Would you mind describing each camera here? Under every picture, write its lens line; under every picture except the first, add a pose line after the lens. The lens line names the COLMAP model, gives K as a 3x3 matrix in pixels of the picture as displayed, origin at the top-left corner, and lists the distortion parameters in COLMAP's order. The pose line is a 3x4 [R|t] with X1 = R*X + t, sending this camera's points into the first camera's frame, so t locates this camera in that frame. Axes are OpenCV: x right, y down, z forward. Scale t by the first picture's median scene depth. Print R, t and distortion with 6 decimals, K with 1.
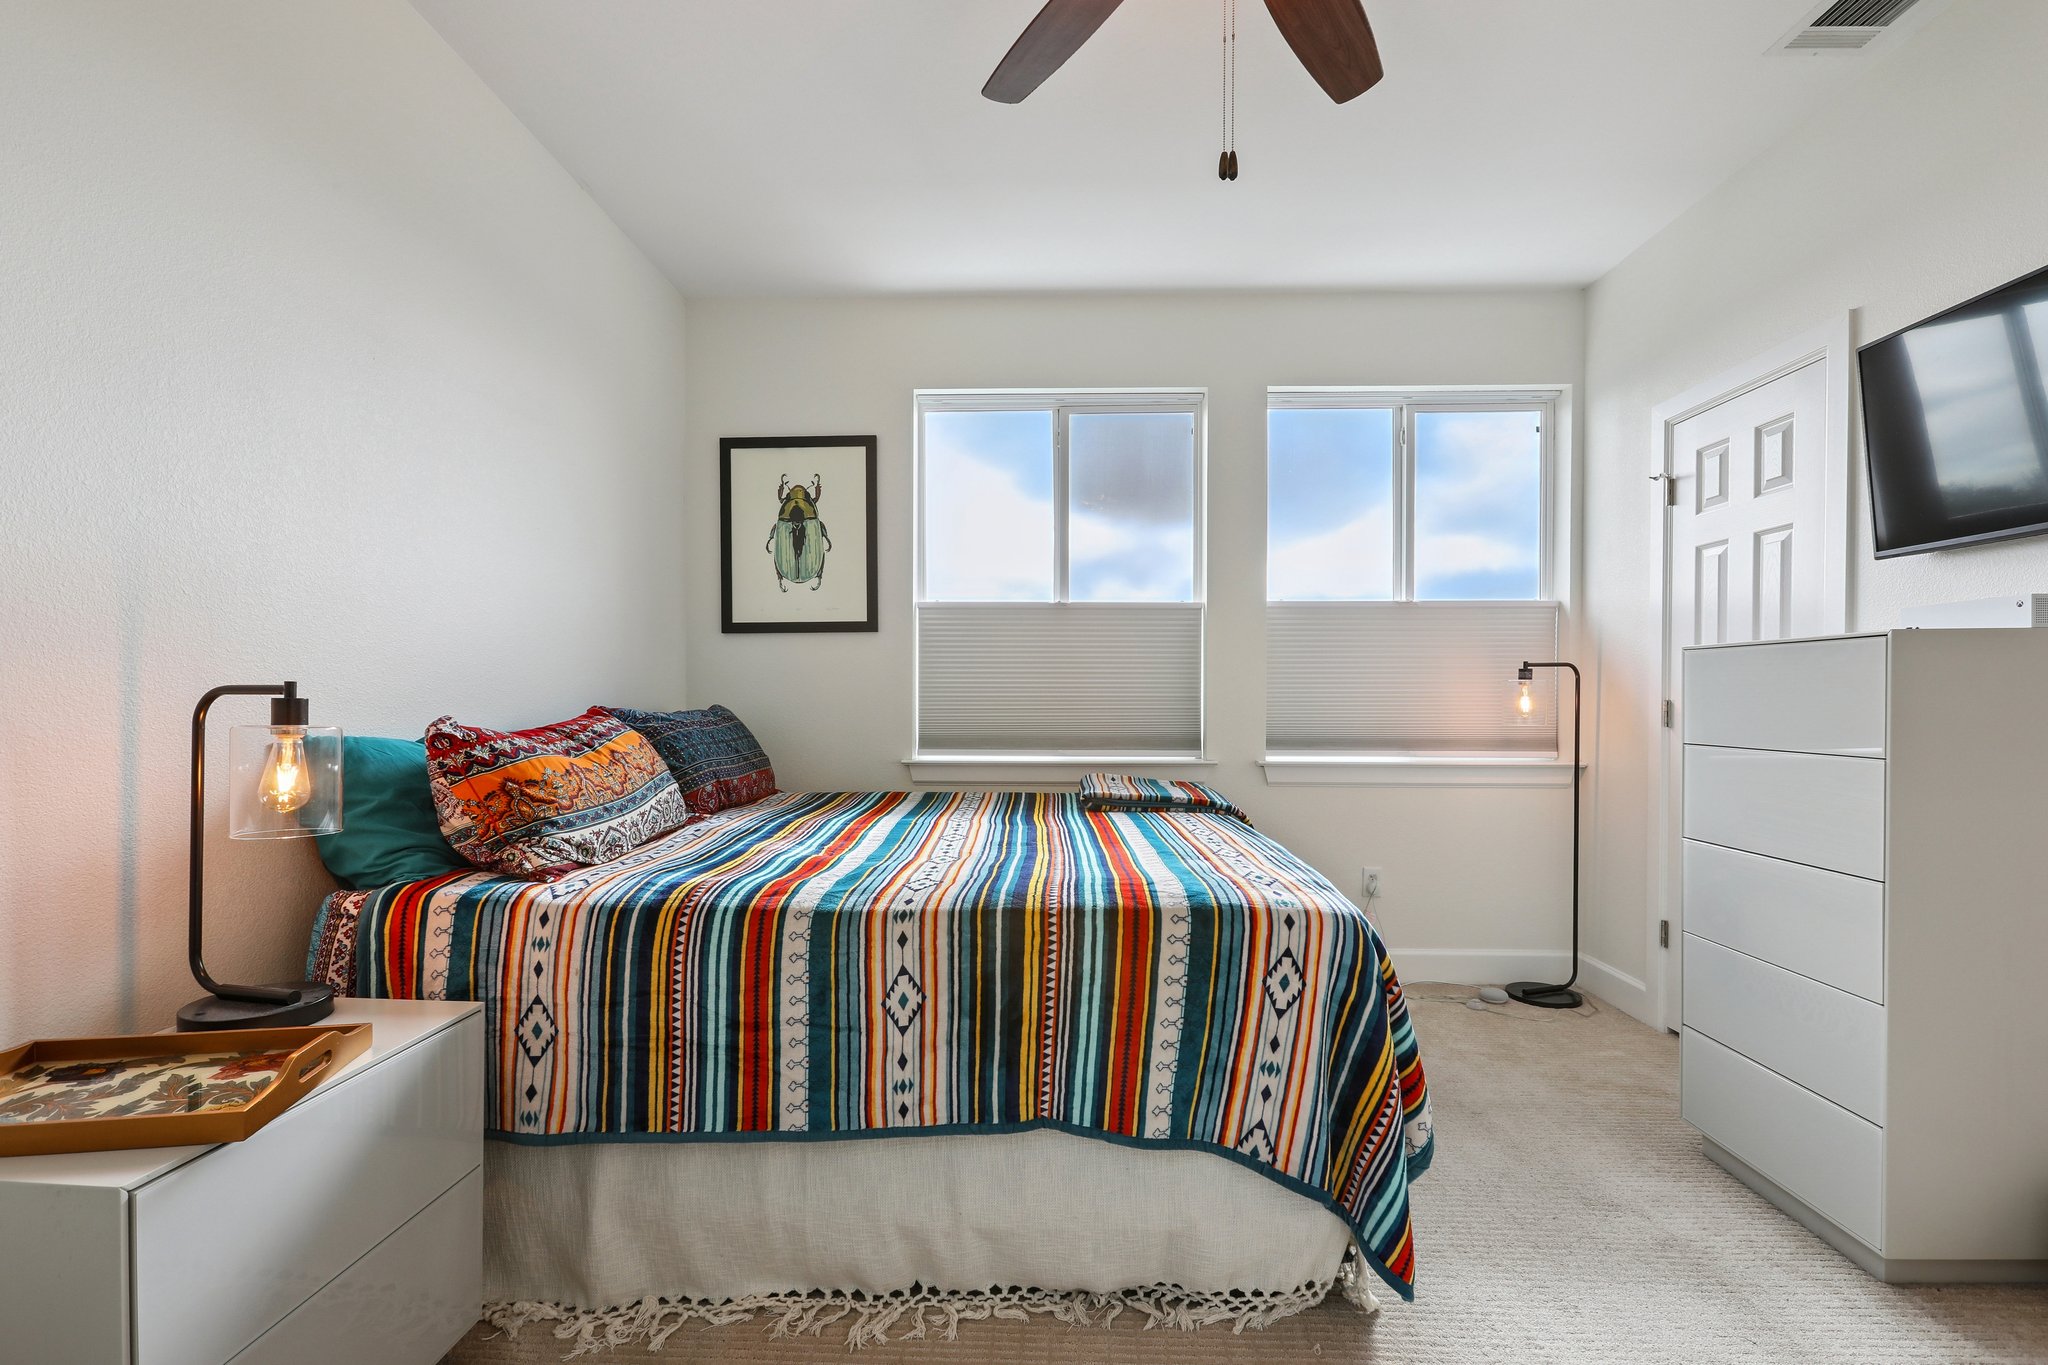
lens RADIAL K [[926.4, 0, 1019.4], [0, 926.4, 698.7], [0, 0, 1]] dist [0.004550, -0.001555]
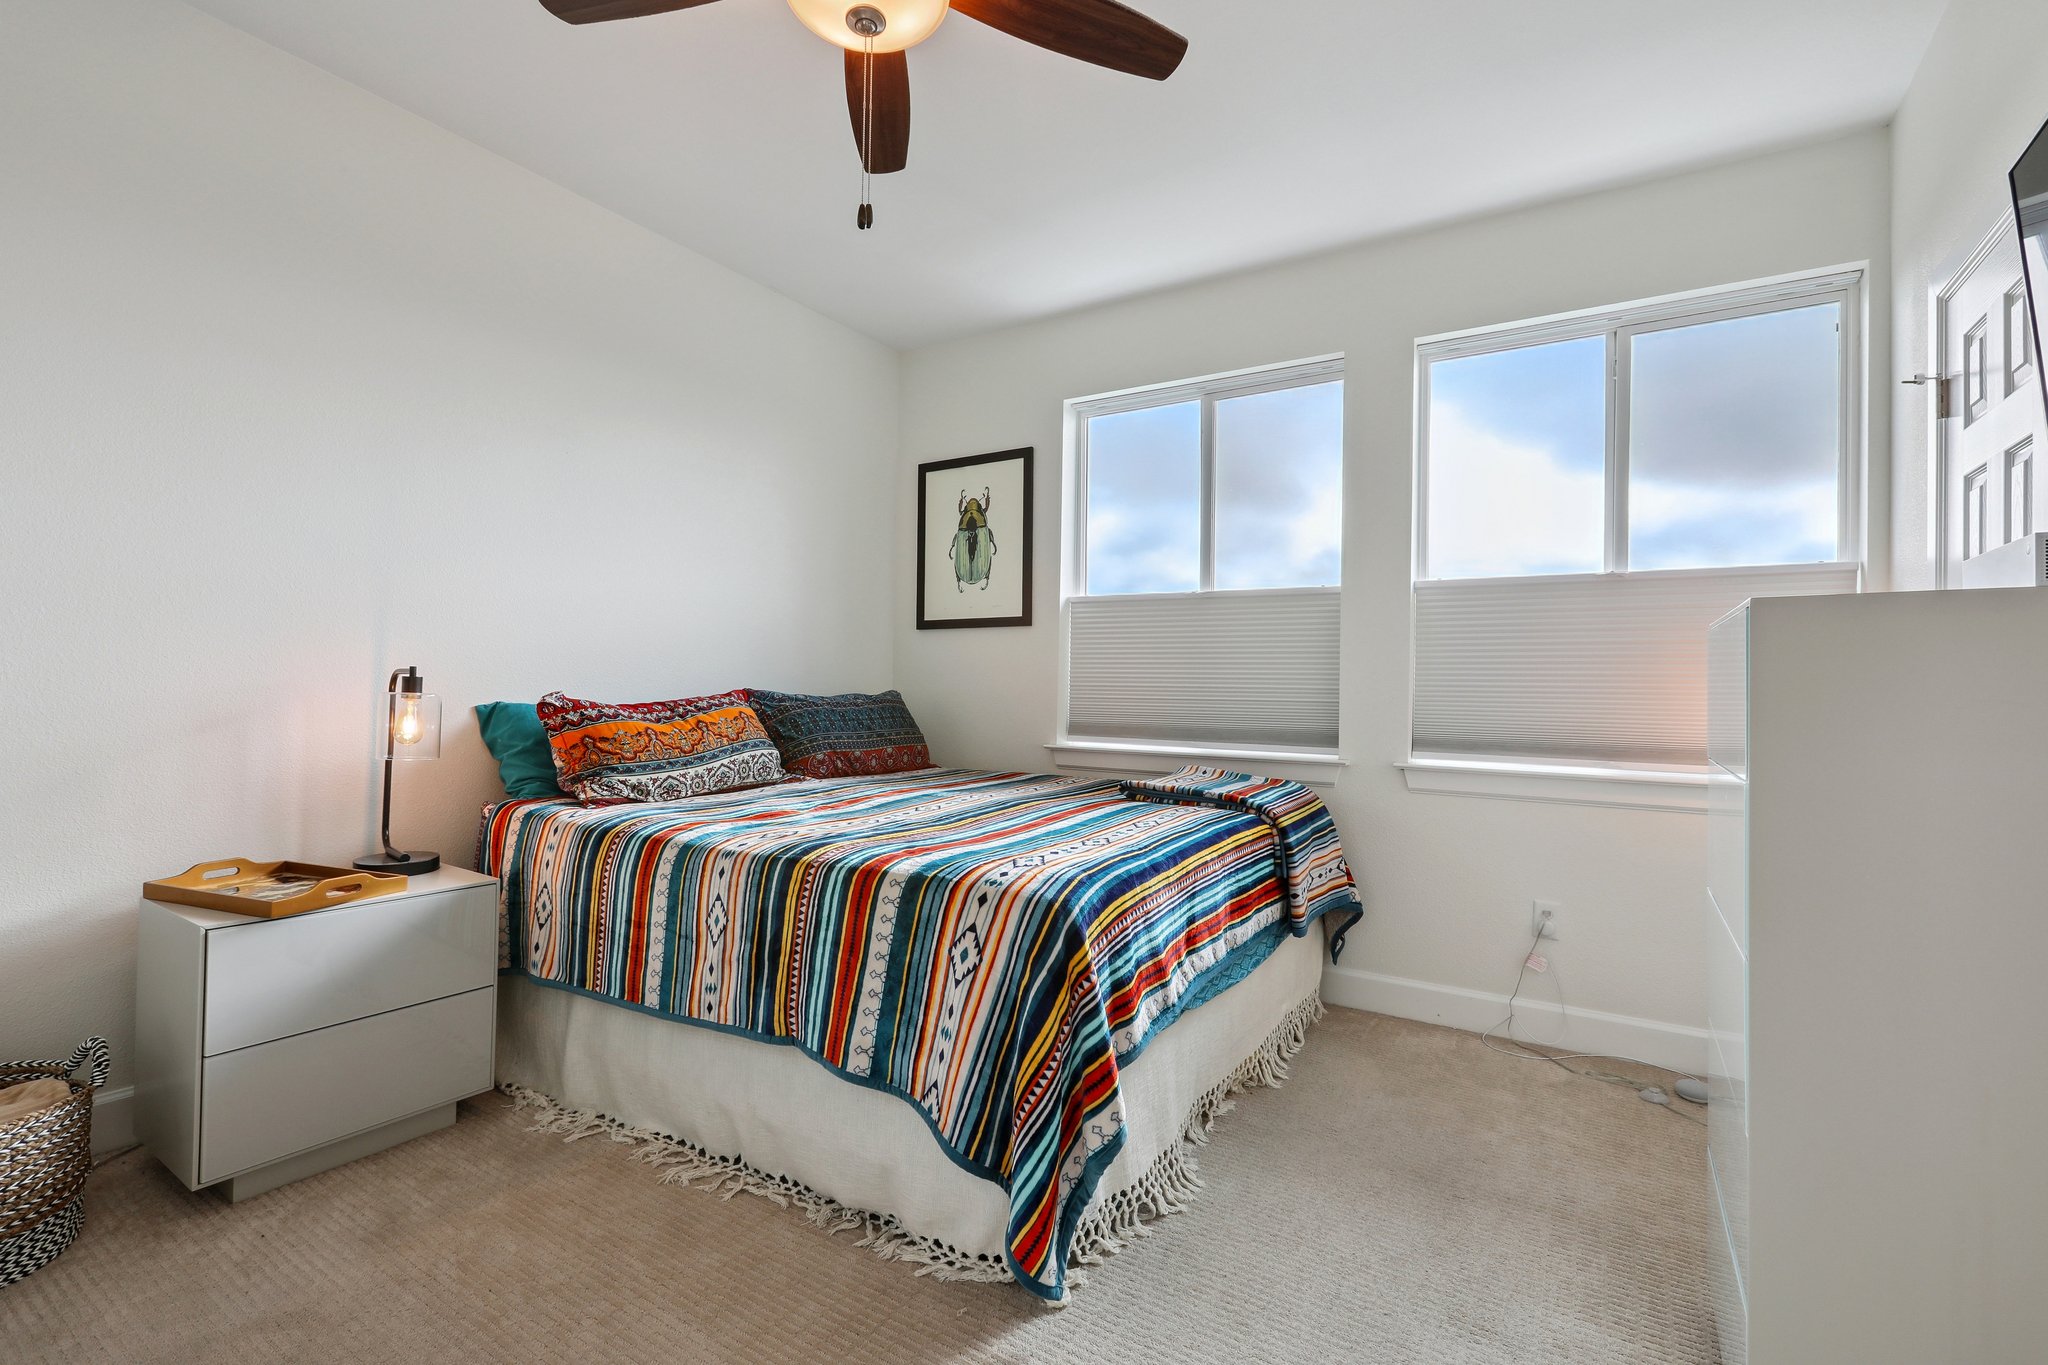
lens RADIAL K [[926.4, 0, 1006.8], [0, 926.4, 672.3], [0, 0, 1]] dist [0.004550, -0.001555]
pose [[0.857808, 0.005004, -0.513946, 0.829313], [-0.015960, 0.999730, -0.016904, 0.002922], [0.513722, 0.022703, 0.857656, 0.111942]]
